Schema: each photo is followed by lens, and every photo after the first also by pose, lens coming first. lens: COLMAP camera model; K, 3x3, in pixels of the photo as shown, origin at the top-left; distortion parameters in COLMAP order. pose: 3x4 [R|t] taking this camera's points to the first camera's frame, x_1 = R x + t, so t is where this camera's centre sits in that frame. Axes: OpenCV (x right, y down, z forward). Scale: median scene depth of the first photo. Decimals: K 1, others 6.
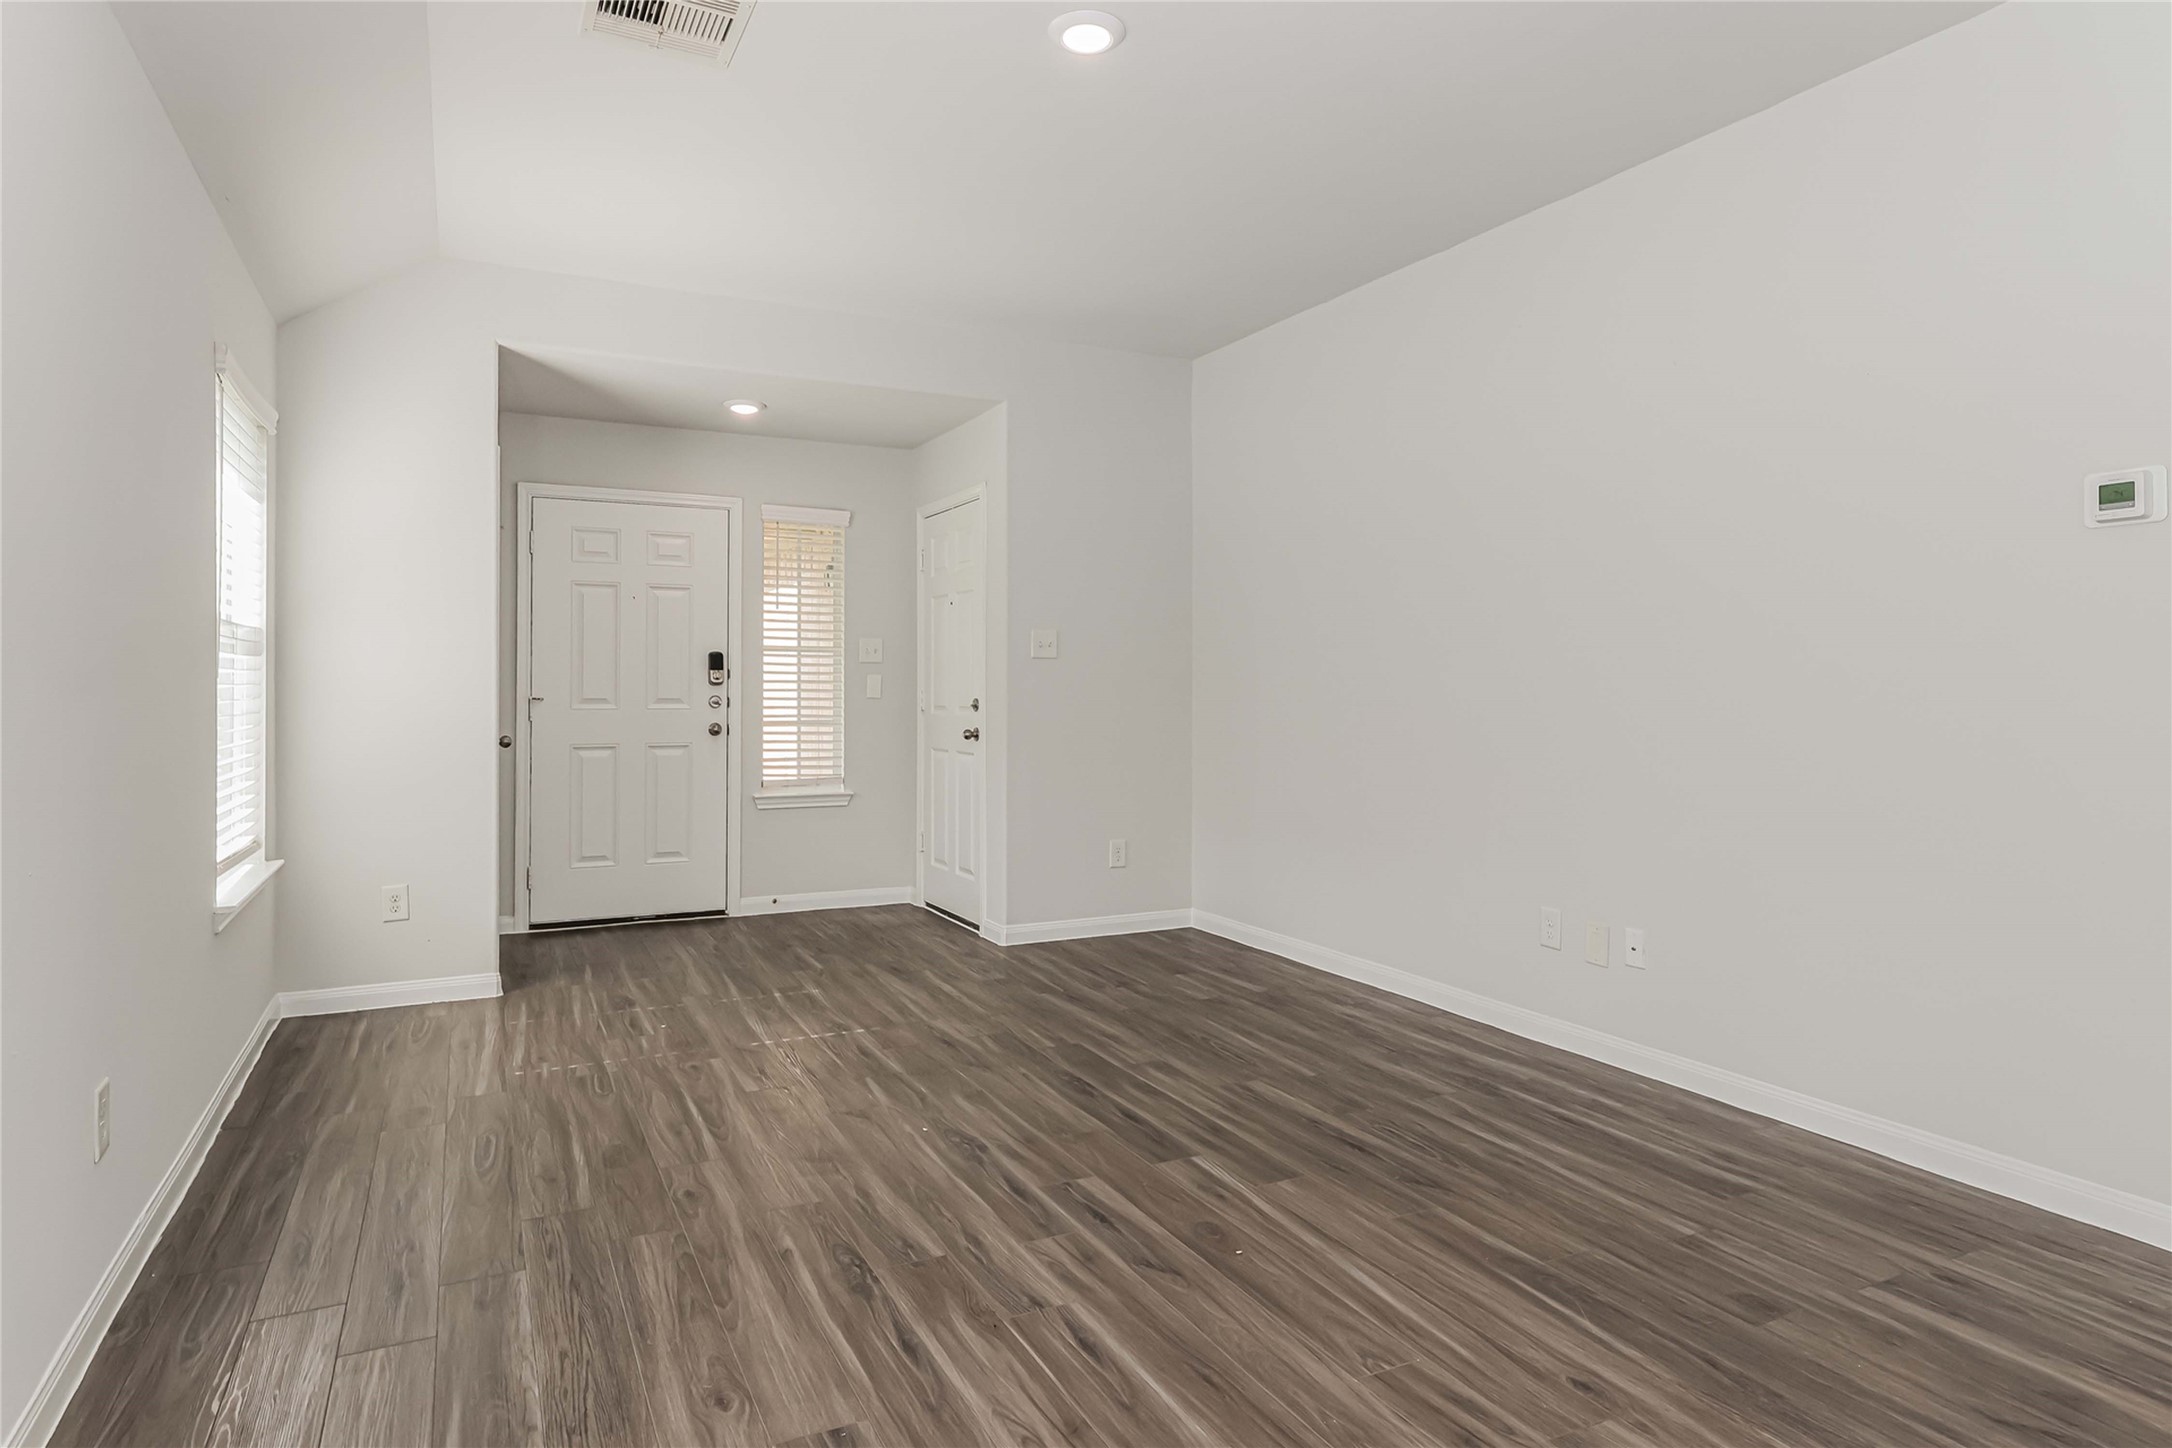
lens RADIAL K [[1236.6, 0, 1084.8], [0, 1236.6, 685.2], [0, 0, 1]] dist [0.004005, -0.001467]
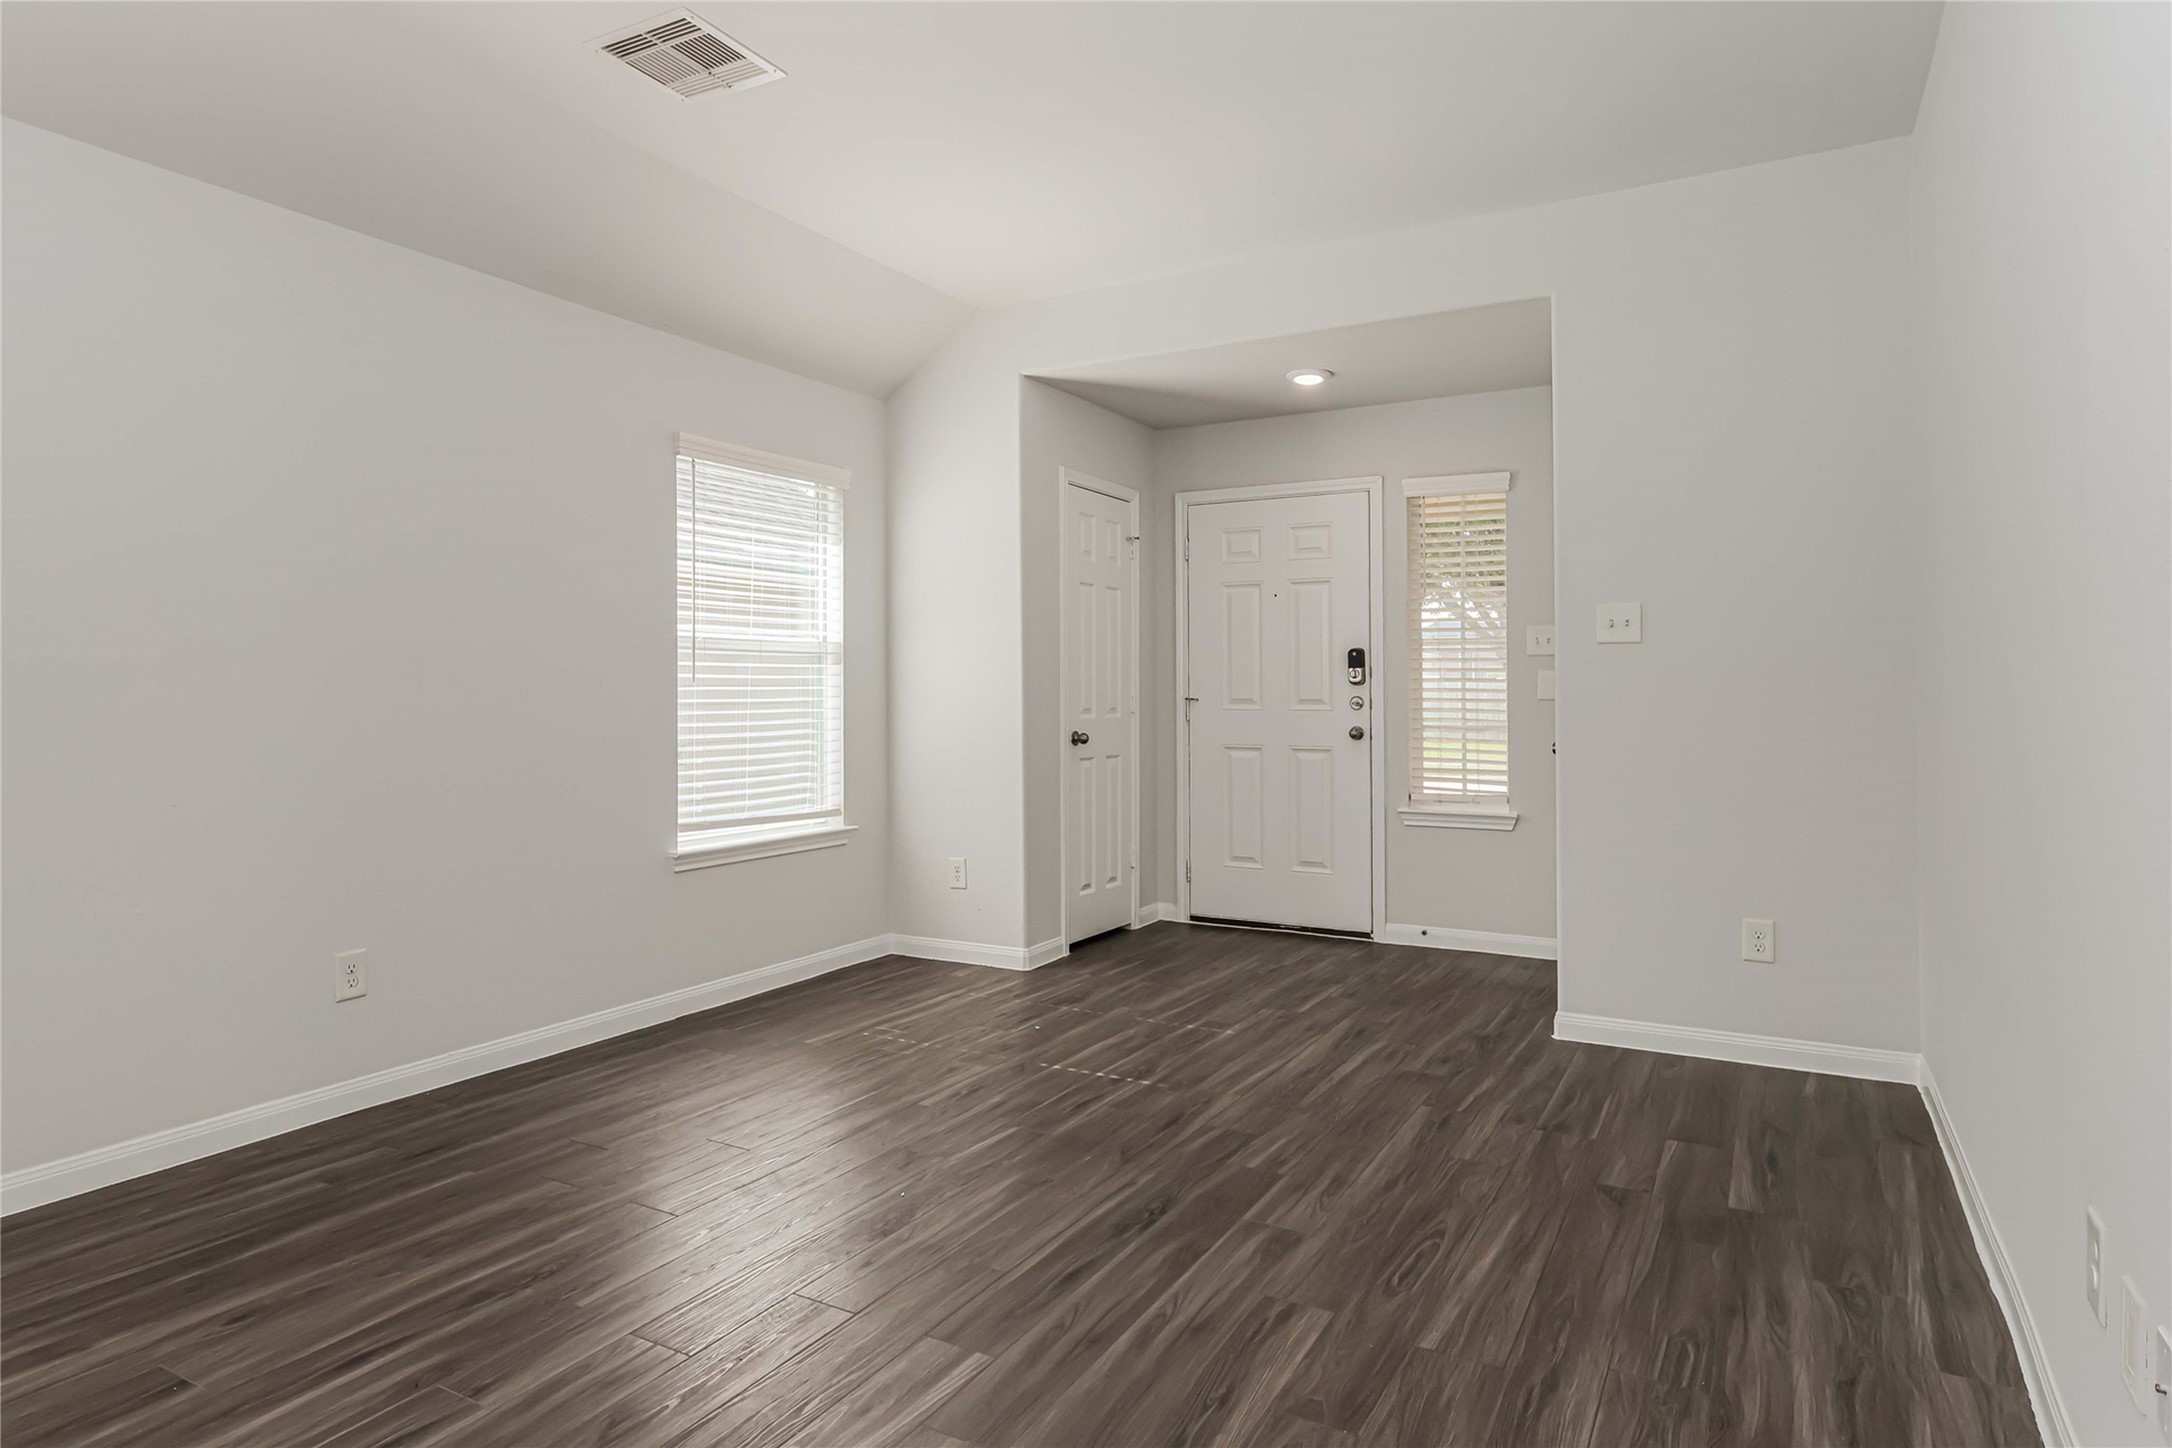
lens RADIAL K [[1236.6, 0, 1084.8], [0, 1236.6, 685.2], [0, 0, 1]] dist [0.004005, -0.001467]
pose [[0.560044, -0.007165, -0.828432, 0.614207], [0.005514, 0.999973, -0.004921, 0.006409], [0.828444, -0.001812, 0.560068, 0.574684]]
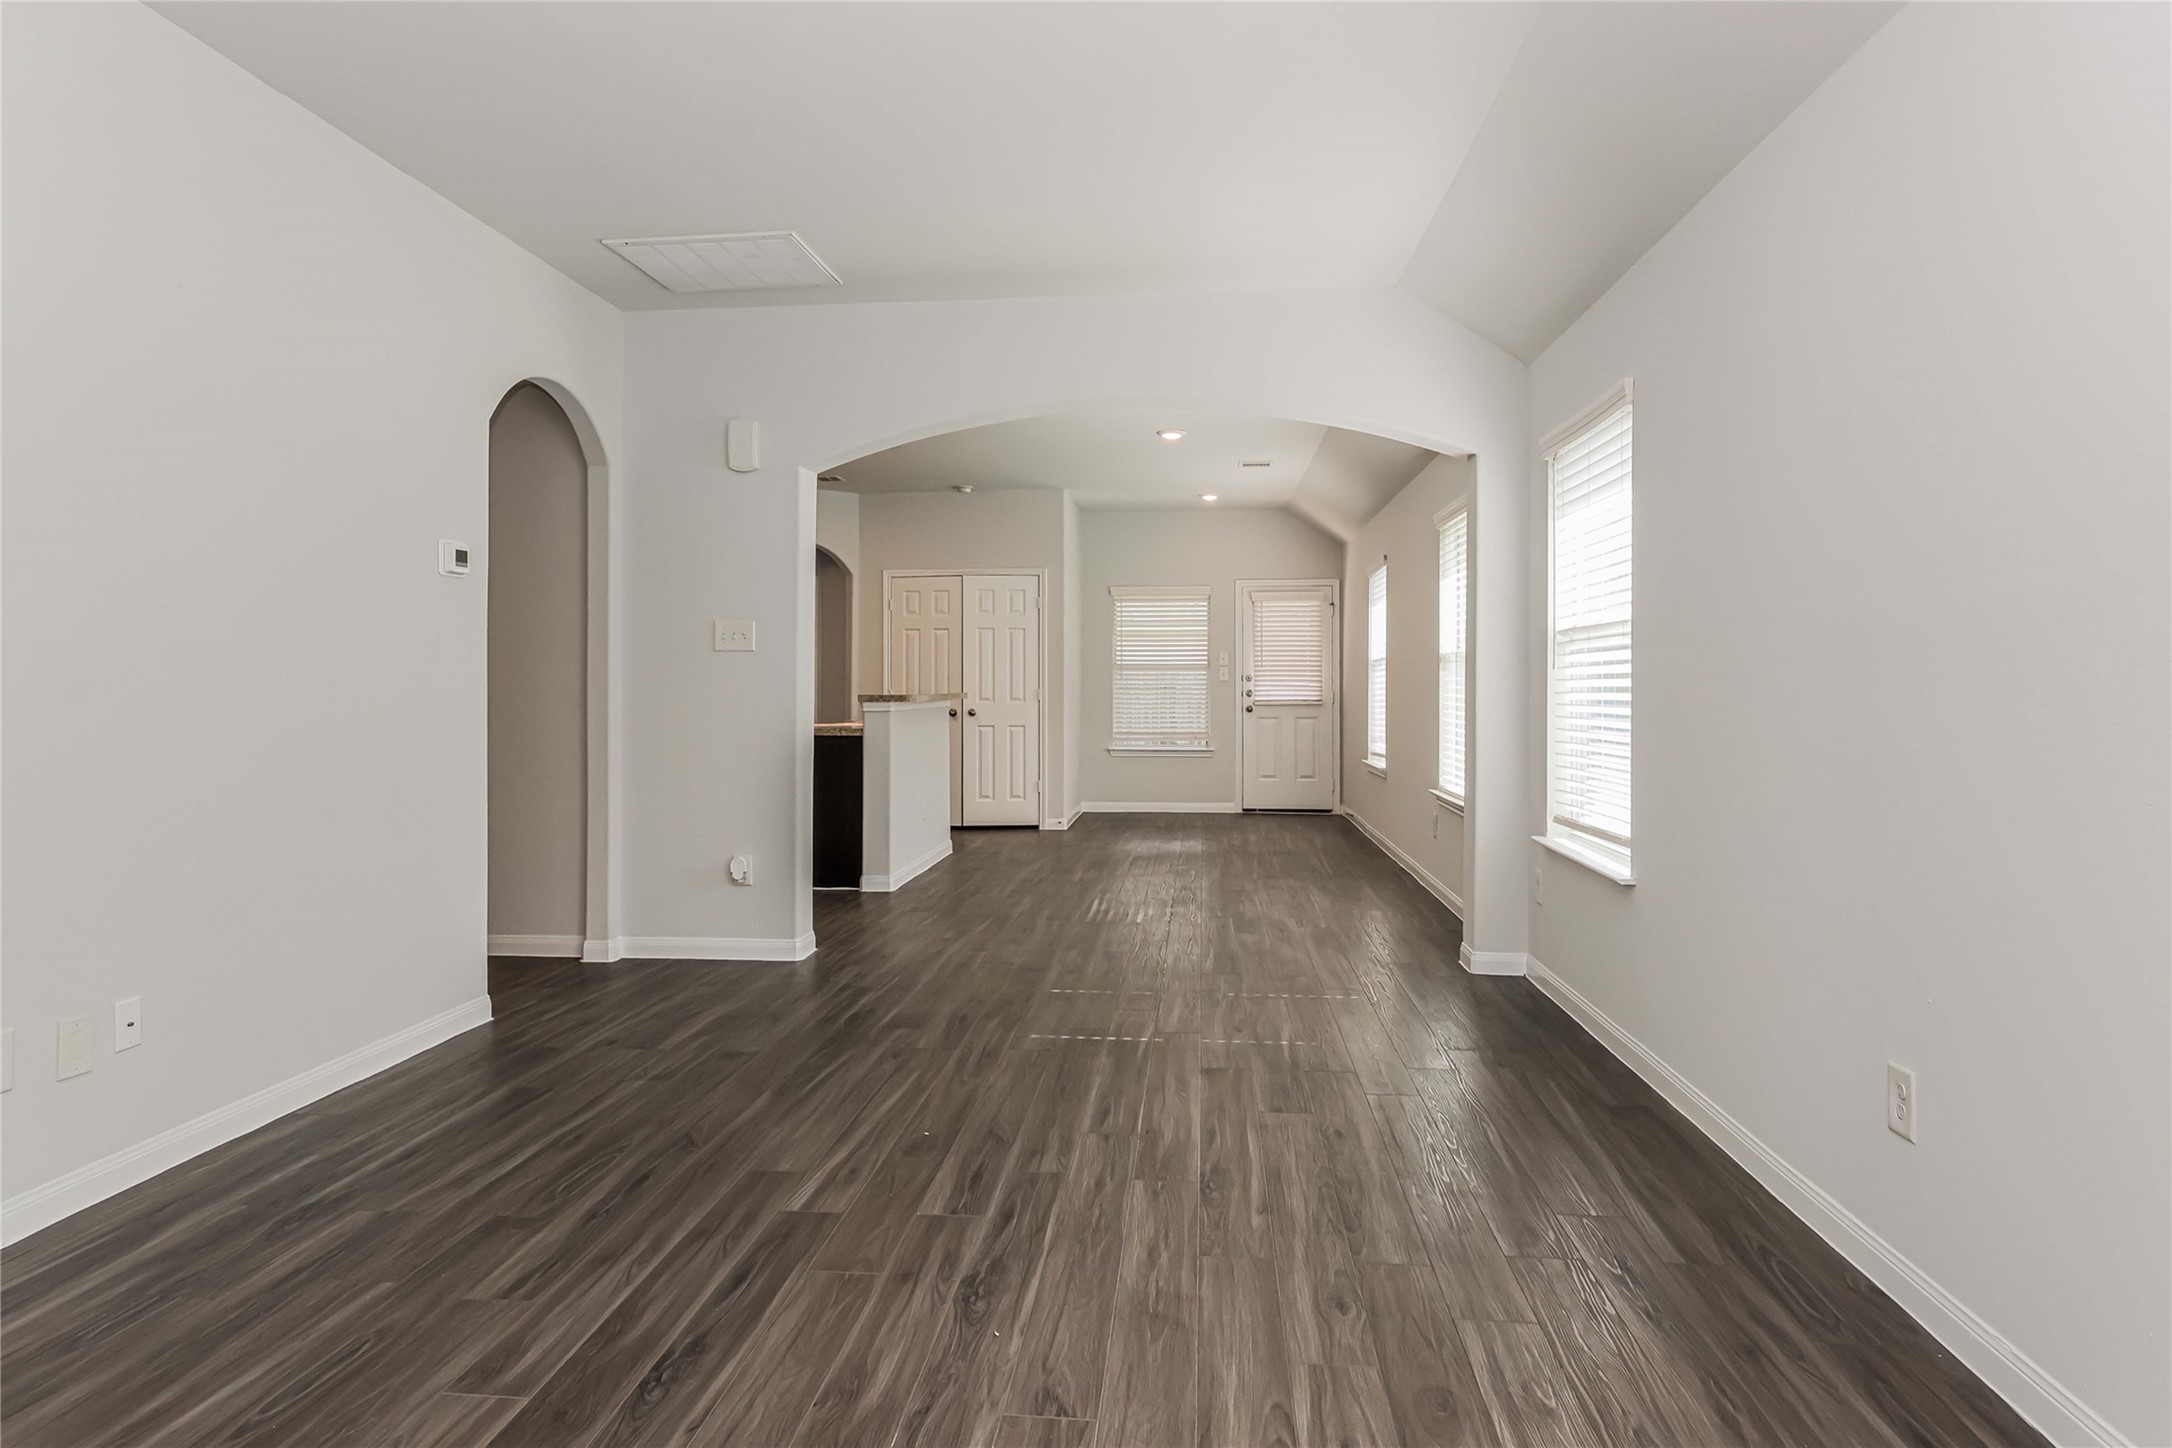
lens RADIAL K [[1236.6, 0, 1084.8], [0, 1236.6, 685.2], [0, 0, 1]] dist [0.004005, -0.001467]
pose [[-0.845742, -0.002096, 0.533588, -0.491248], [-0.003291, 0.999994, -0.001287, 0.004756], [-0.533582, -0.002844, -0.845743, 1.433509]]
